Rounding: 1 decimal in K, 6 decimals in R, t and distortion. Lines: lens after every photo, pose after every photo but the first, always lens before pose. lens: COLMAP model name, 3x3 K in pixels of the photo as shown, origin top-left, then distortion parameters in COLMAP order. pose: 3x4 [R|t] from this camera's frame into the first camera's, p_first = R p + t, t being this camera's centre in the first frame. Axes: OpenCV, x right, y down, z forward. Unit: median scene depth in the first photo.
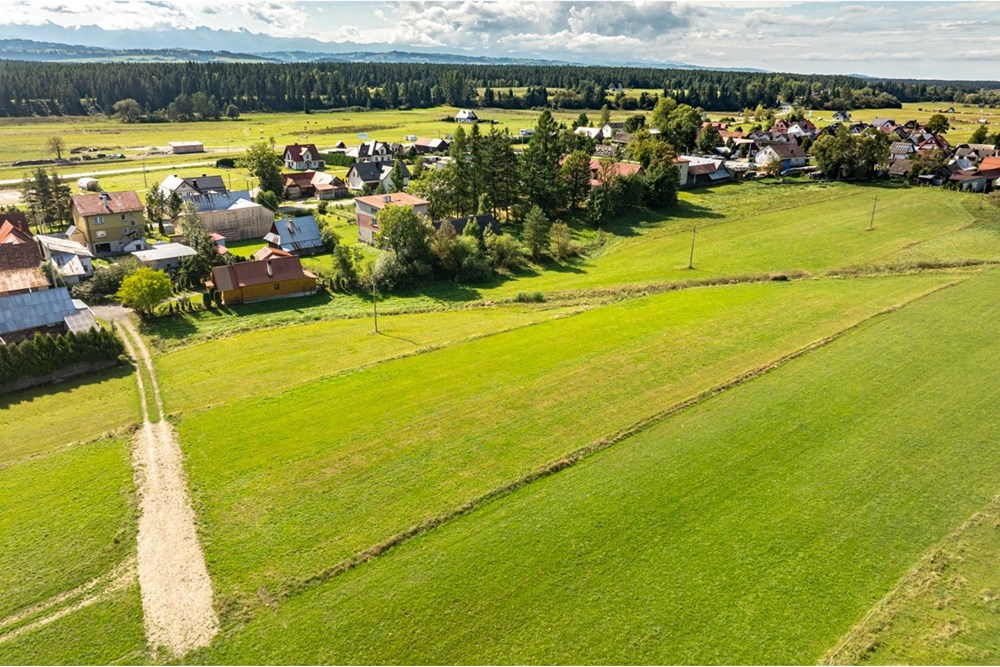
lens RADIAL K [[710.0, 0, 503.3], [0, 710.0, 323.7], [0, 0, 1]] dist [-0.044409, 0.013946]
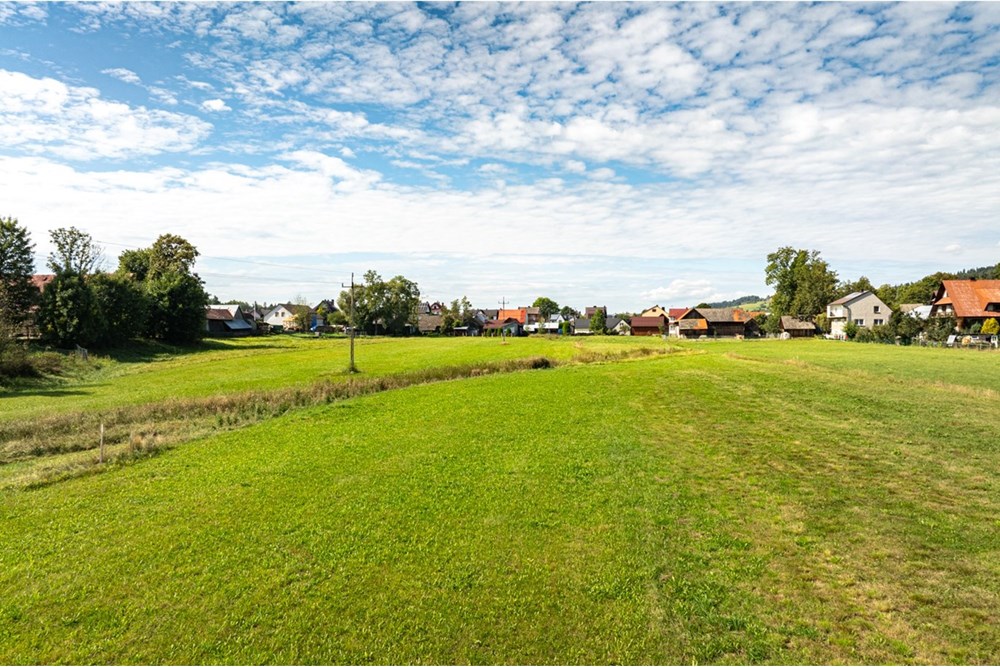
lens RADIAL K [[710.0, 0, 508.3], [0, 710.0, 305.2], [0, 0, 1]] dist [-0.044409, 0.013946]
pose [[0.719496, 0.003821, 0.694486, 0.033031], [0.243862, 0.934921, -0.257787, 0.017429], [-0.650274, 0.354835, 0.671741, 0.608078]]
